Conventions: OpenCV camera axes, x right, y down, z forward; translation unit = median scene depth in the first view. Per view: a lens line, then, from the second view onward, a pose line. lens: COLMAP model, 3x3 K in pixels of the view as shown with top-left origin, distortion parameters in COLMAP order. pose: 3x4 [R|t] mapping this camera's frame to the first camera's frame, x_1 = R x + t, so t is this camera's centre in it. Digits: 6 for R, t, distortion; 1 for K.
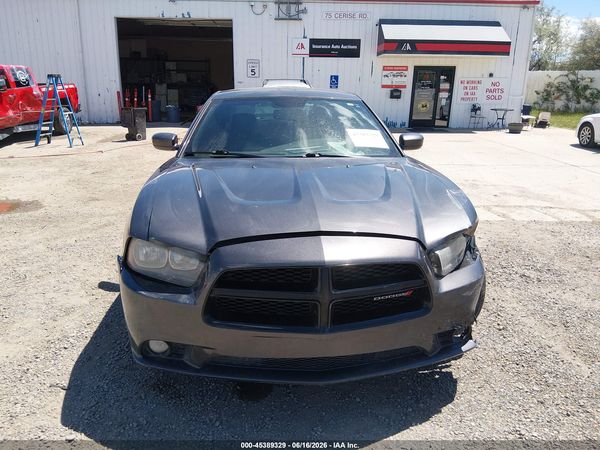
lens RADIAL K [[454.2, 0, 298.2], [0, 454.2, 221.2], [0, 0, 1]] dist [0.067242, -0.111972]
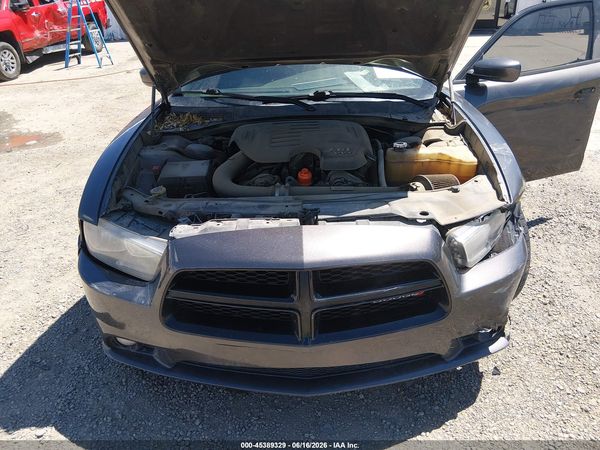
lens RADIAL K [[454.2, 0, 298.2], [0, 454.2, 221.2], [0, 0, 1]] dist [0.067242, -0.111972]
pose [[0.994202, 0.004044, -0.107456, 0.095409], [0.016493, 0.981735, 0.189537, -0.091261], [0.106260, -0.190210, 0.975976, 0.192190]]
